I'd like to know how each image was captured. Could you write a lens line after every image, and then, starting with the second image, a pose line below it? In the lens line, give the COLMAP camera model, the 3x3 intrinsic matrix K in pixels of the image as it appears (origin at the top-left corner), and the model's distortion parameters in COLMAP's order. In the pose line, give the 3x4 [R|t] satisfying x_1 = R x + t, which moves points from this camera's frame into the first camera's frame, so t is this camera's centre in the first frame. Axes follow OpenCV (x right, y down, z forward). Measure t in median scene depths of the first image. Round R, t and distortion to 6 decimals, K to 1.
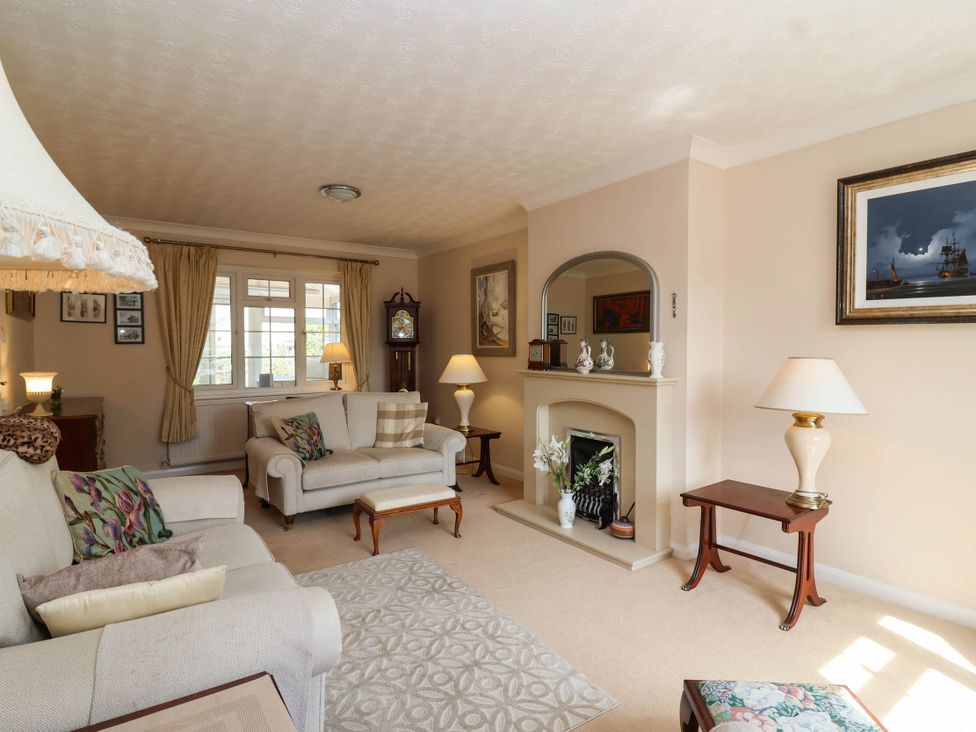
lens RADIAL K [[513.7, 0, 488.5], [0, 513.7, 360.8], [0, 0, 1]] dist [0.004180, -0.016933]
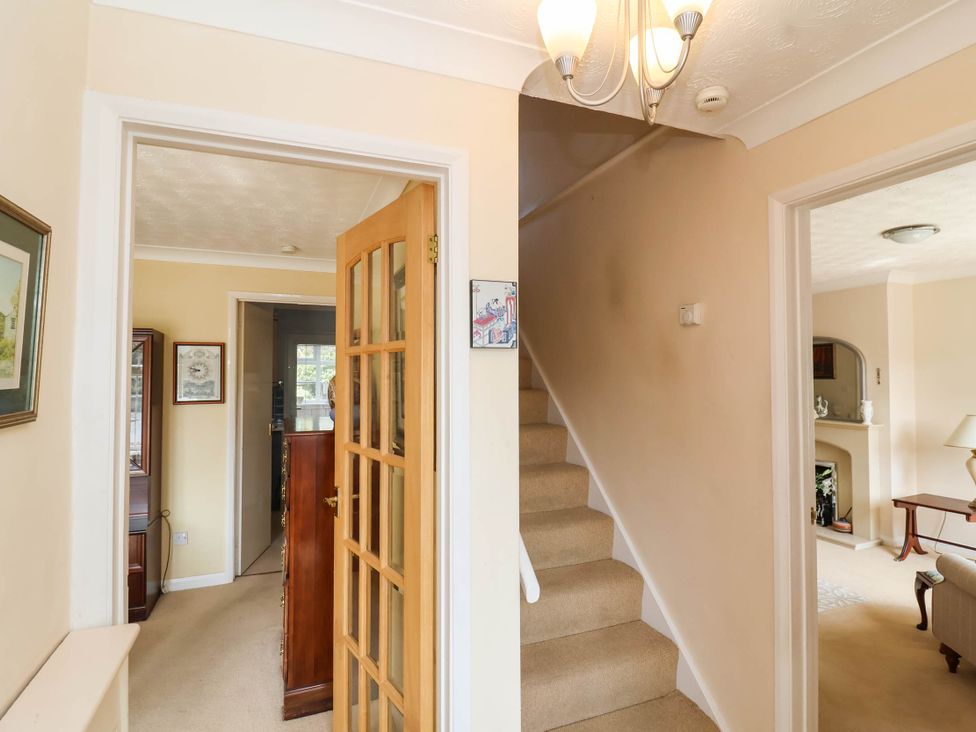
lens RADIAL K [[513.7, 0, 488.5], [0, 513.7, 360.8], [0, 0, 1]] dist [0.004180, -0.016933]
pose [[0.974513, -0.011368, -0.224044, -0.429241], [-0.001499, 0.998363, -0.057178, -0.066319], [0.224327, 0.056056, 0.972900, -0.746239]]
